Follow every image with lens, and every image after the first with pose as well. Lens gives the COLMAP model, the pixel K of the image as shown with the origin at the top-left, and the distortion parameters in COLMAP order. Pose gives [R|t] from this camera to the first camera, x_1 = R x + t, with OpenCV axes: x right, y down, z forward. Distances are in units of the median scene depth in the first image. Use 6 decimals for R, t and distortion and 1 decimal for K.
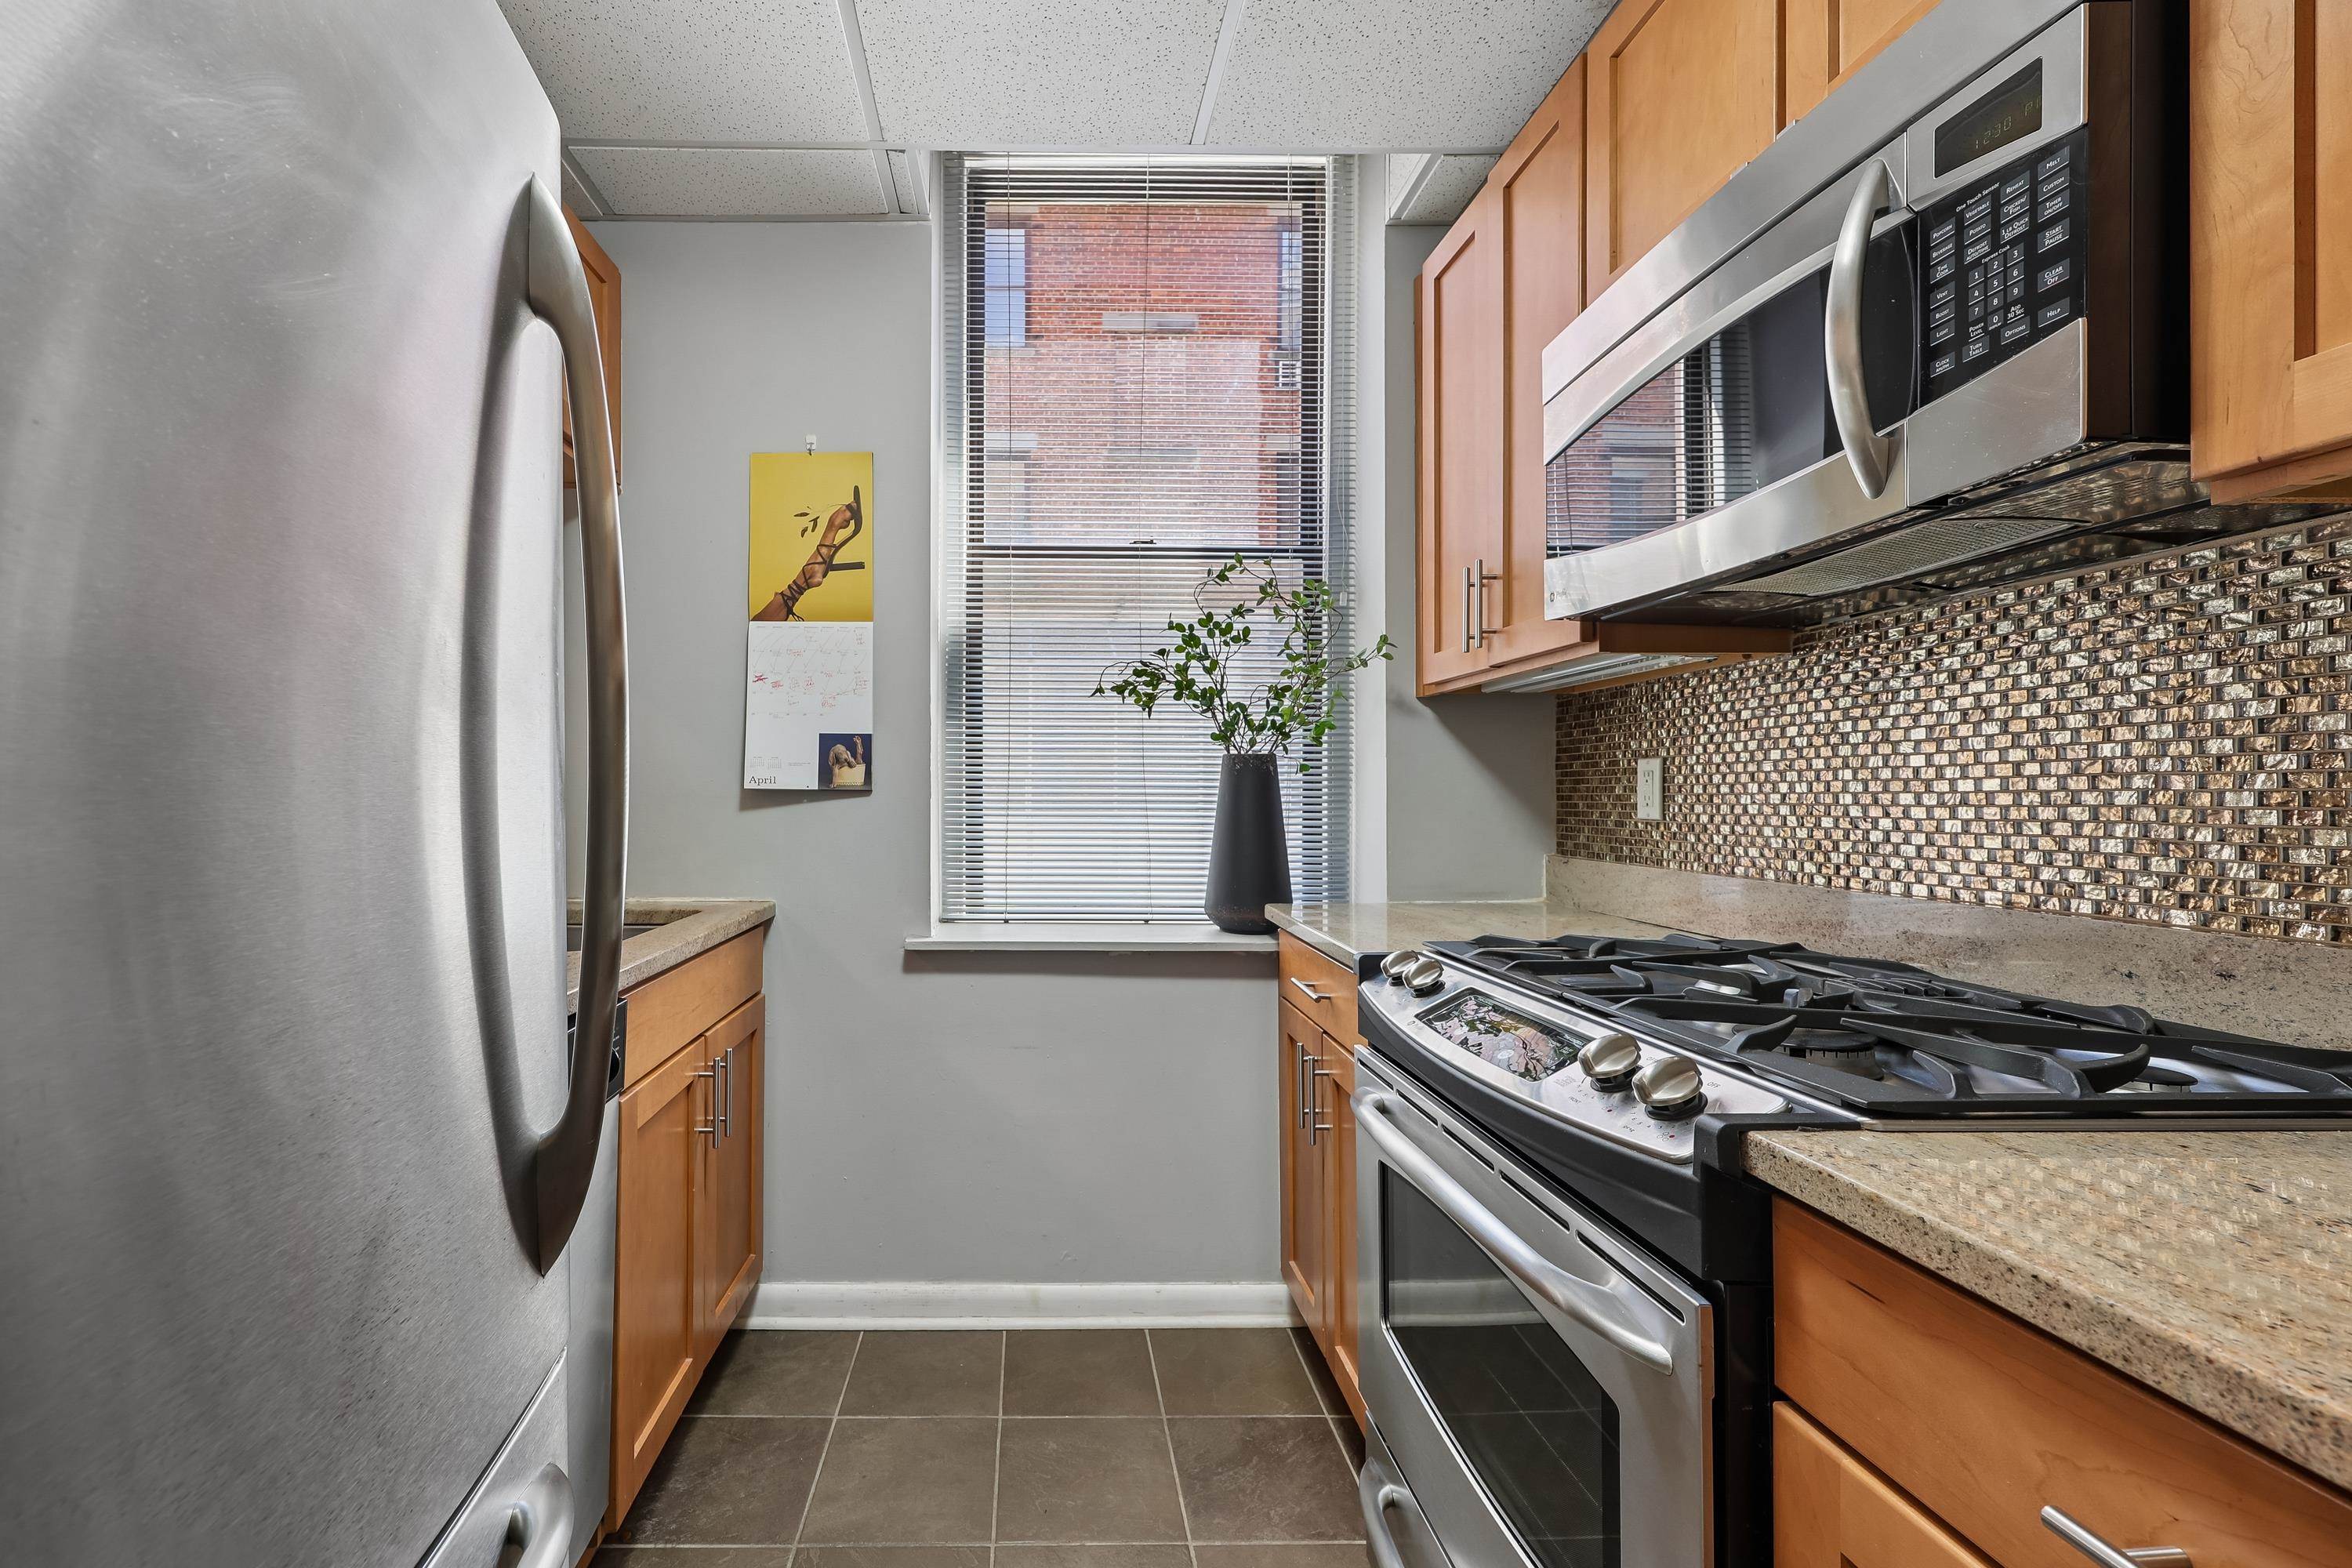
lens RADIAL K [[963.2, 0, 1069.9], [0, 963.2, 794.6], [0, 0, 1]] dist [0.003866, -0.000227]
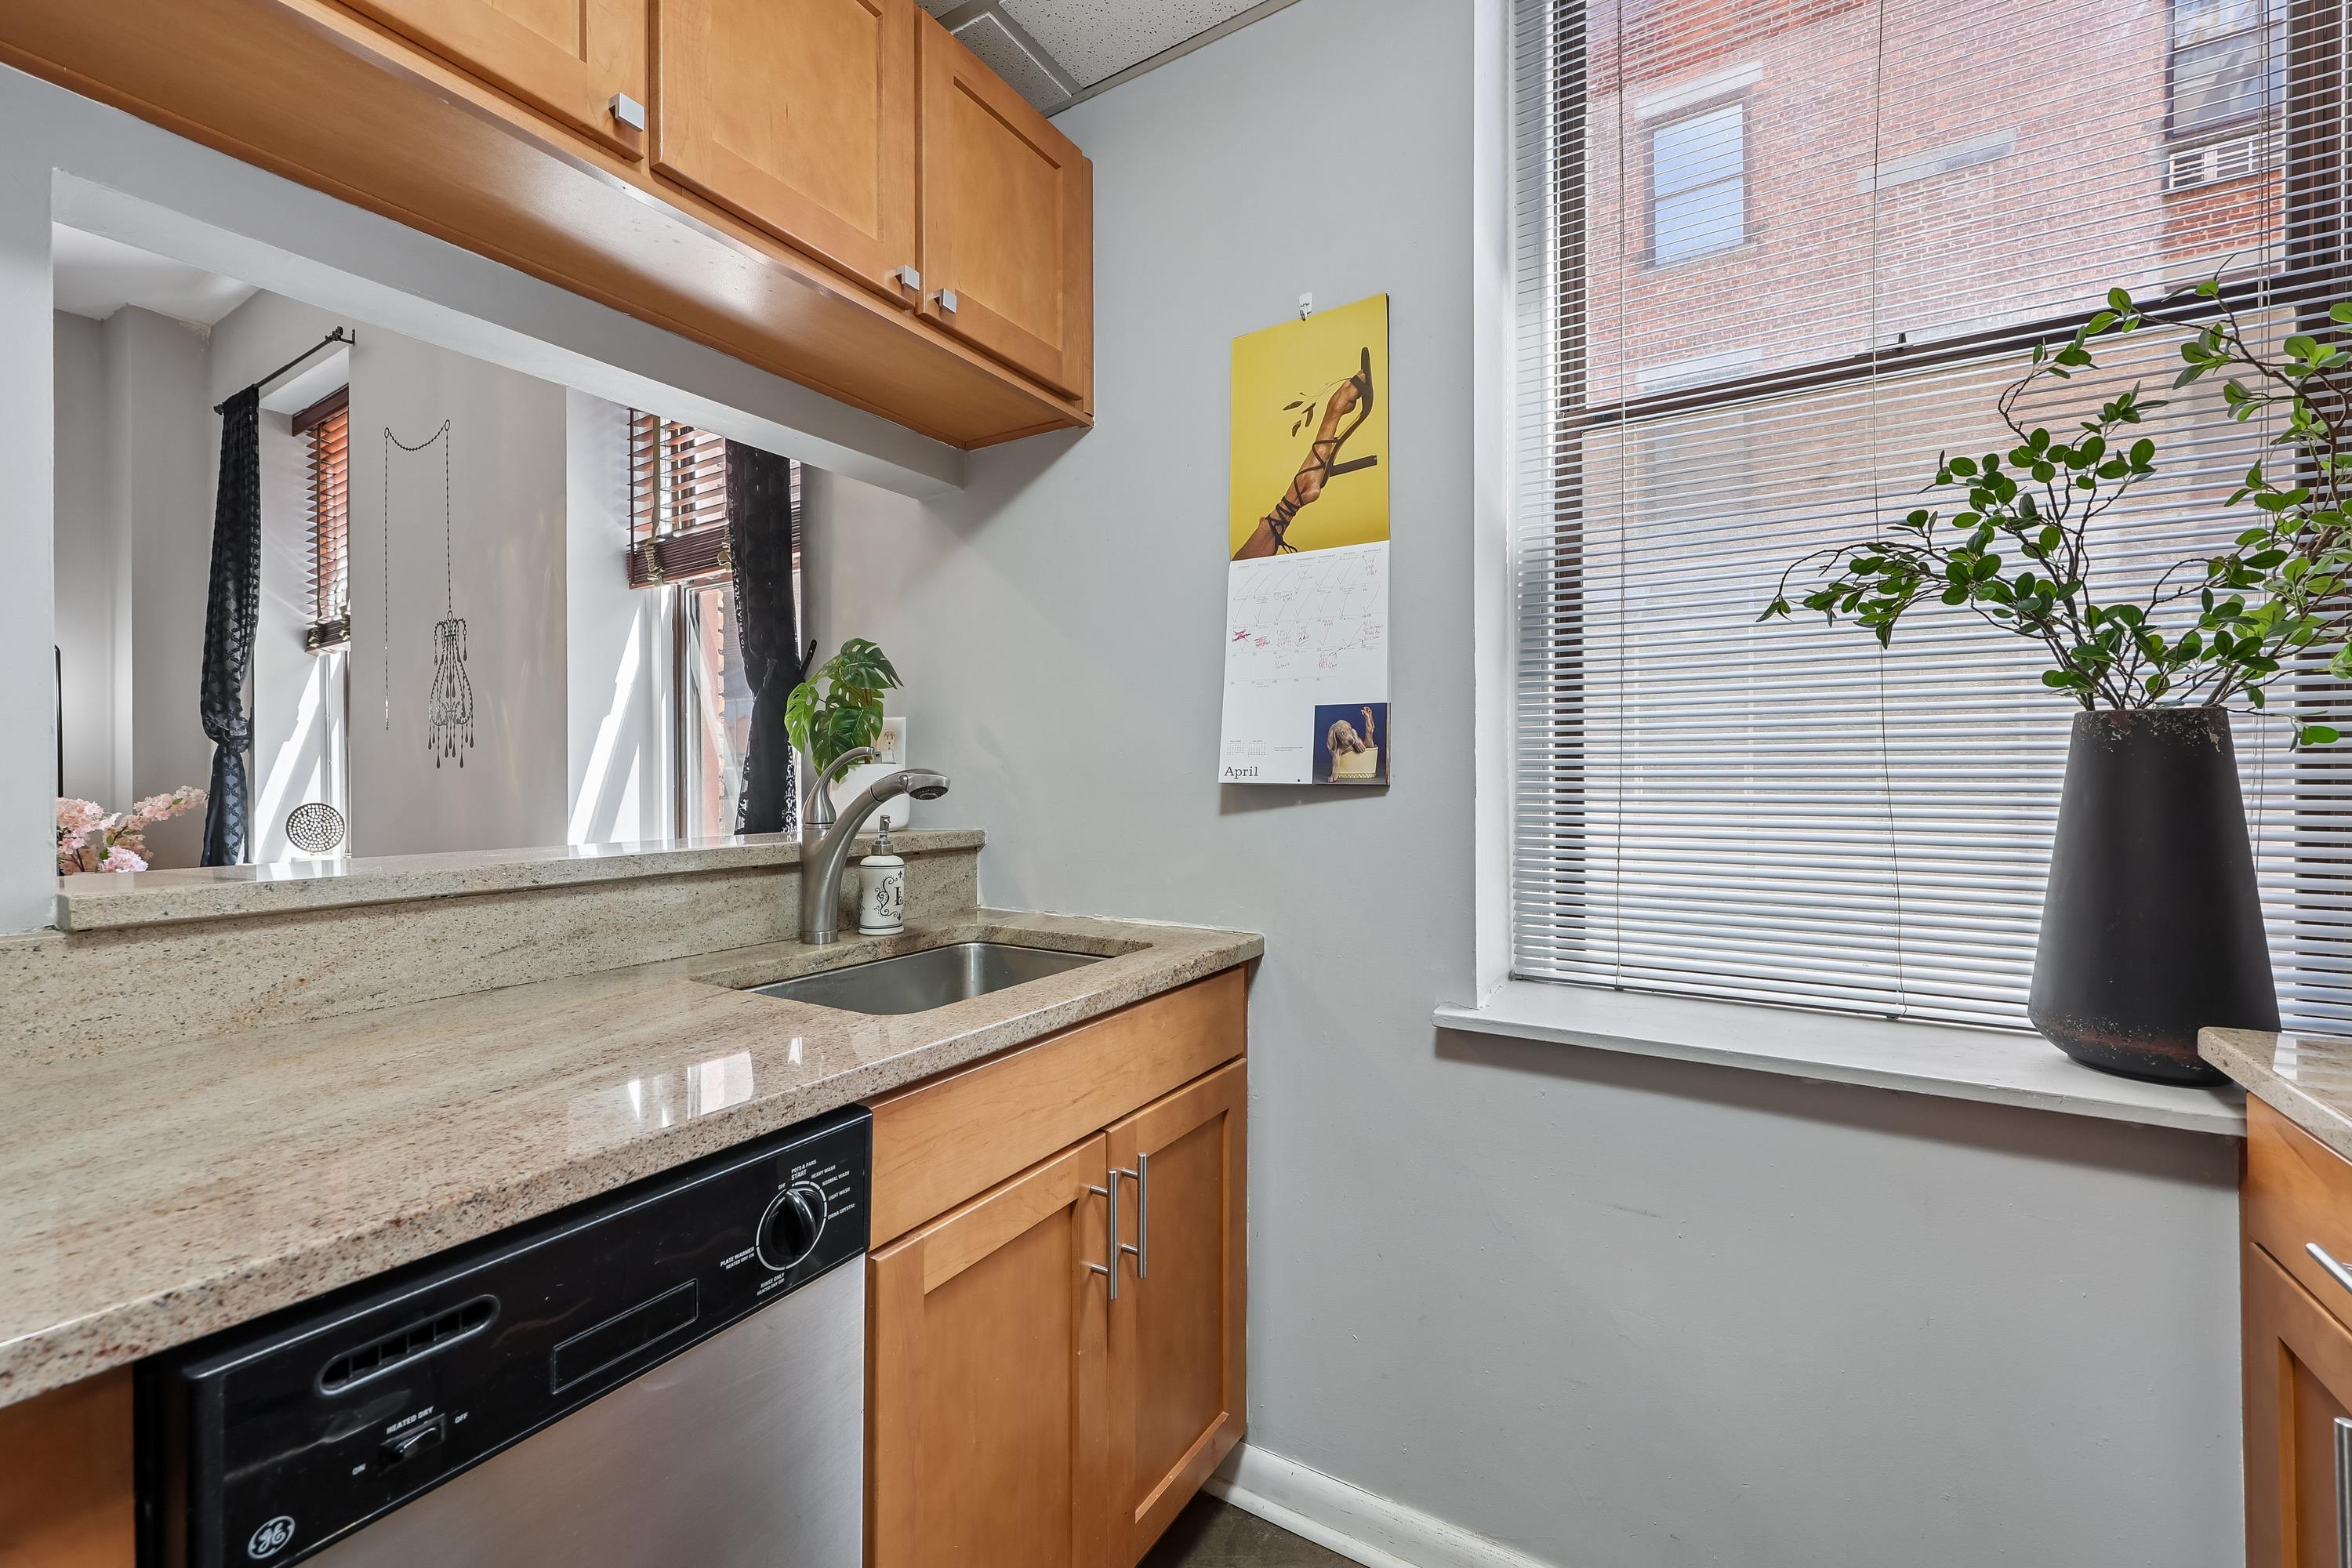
lens RADIAL K [[963.2, 0, 1181.5], [0, 963.2, 779.9], [0, 0, 1]] dist [0.003866, -0.000227]
pose [[0.834868, -0.002713, -0.550444, 0.049921], [0.002774, 0.999996, -0.000722, -0.008026], [0.550444, -0.000925, 0.834872, 0.343812]]
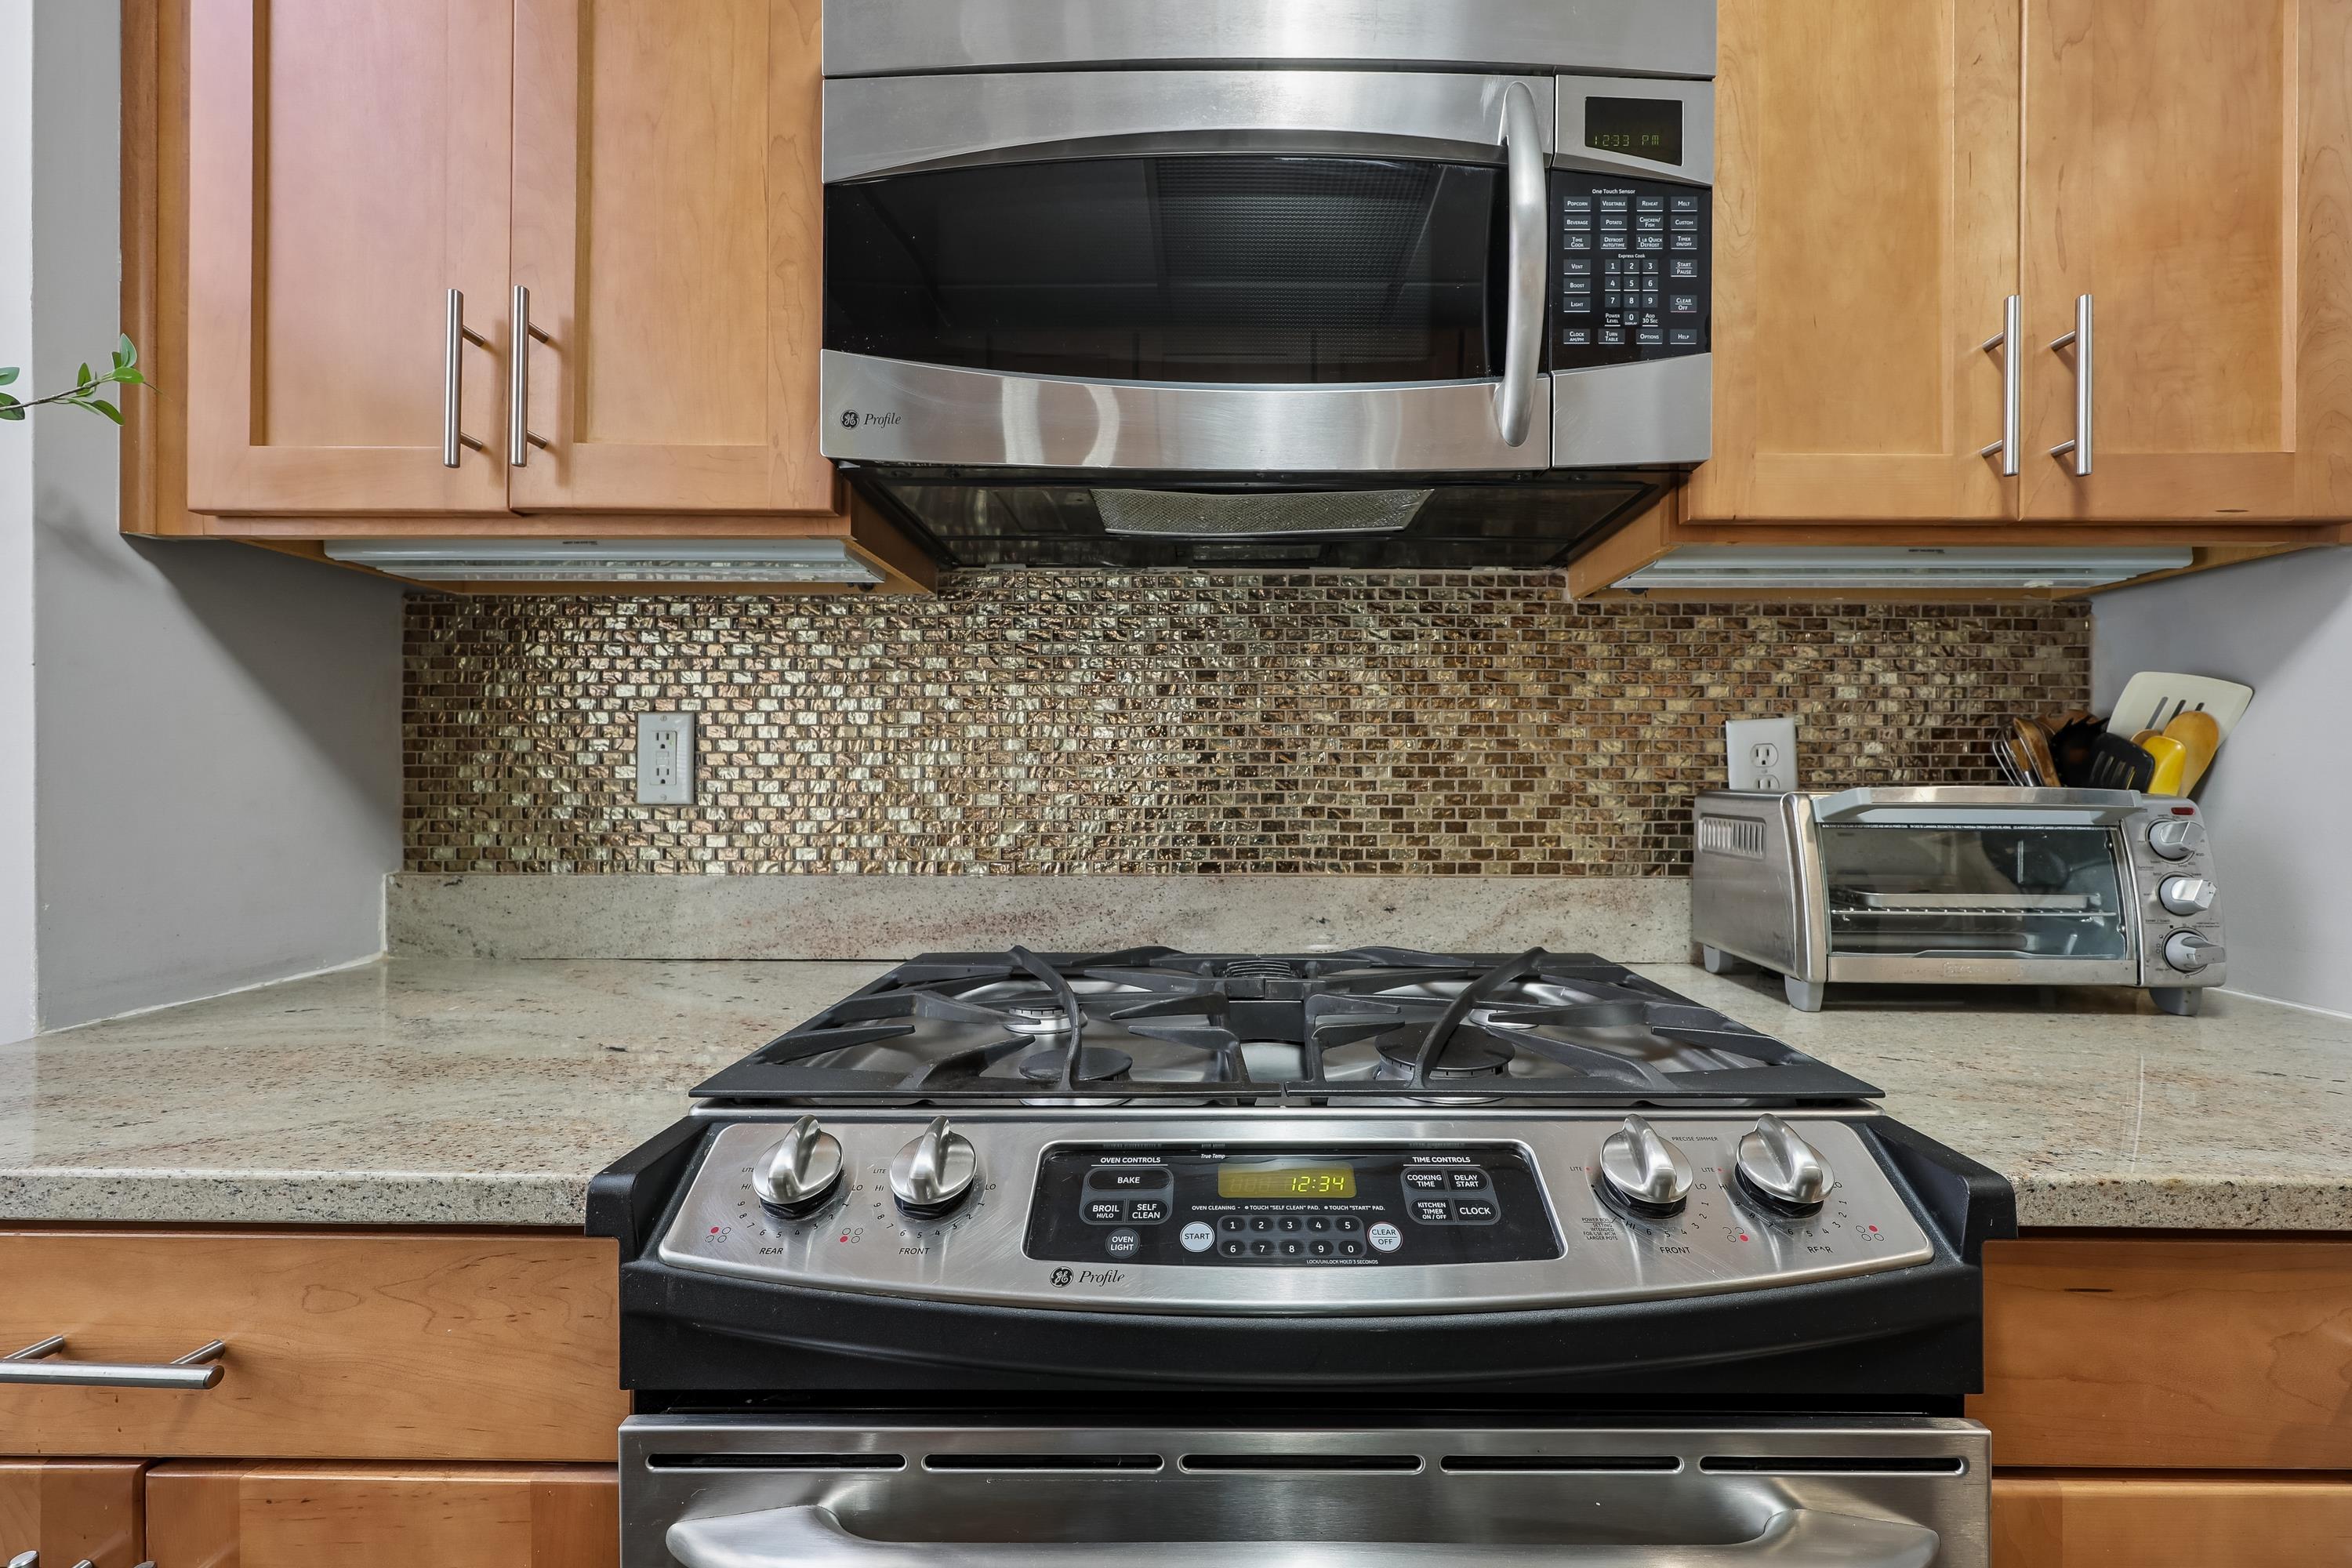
lens RADIAL K [[963.2, 0, 1201.1], [0, 963.2, 776.2], [0, 0, 1]] dist [0.003866, -0.000227]
pose [[0.046775, 0.001235, 0.998905, -0.043734], [-0.002636, 0.999996, -0.001113, 0.005134], [-0.998902, -0.002581, 0.046778, 0.510363]]
